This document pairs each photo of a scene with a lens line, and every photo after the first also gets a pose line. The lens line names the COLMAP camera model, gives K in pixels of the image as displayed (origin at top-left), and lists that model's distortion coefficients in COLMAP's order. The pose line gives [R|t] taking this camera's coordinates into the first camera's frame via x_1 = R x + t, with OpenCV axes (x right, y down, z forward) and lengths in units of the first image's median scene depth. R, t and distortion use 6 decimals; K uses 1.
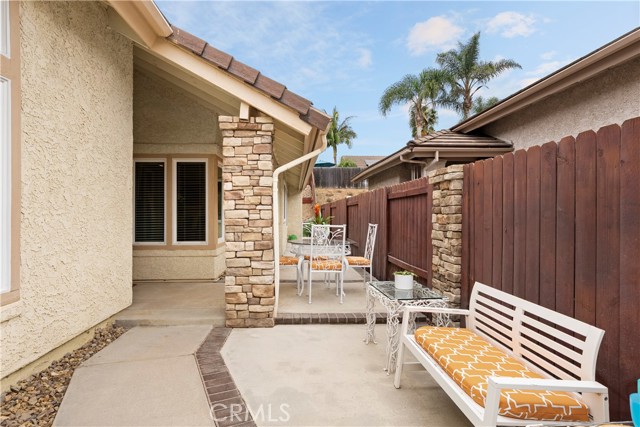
lens RADIAL K [[351.8, 0, 320.0], [0, 351.8, 213.5], [0, 0, 1]] dist [-0.001167, -0.000293]
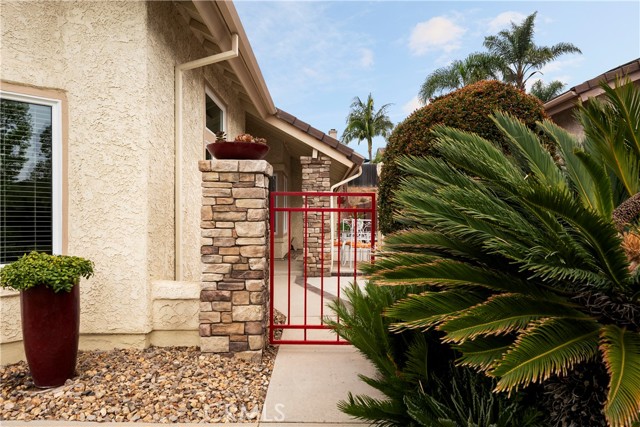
lens RADIAL K [[445.9, 0, 319.5], [0, 445.9, 203.4], [0, 0, 1]] dist [0.162448, 0.001322]
pose [[0.997490, 0.003100, -0.070737, -0.025088], [-0.004666, 0.999748, -0.021977, 0.005304], [0.070651, 0.022251, 0.997253, -0.936140]]
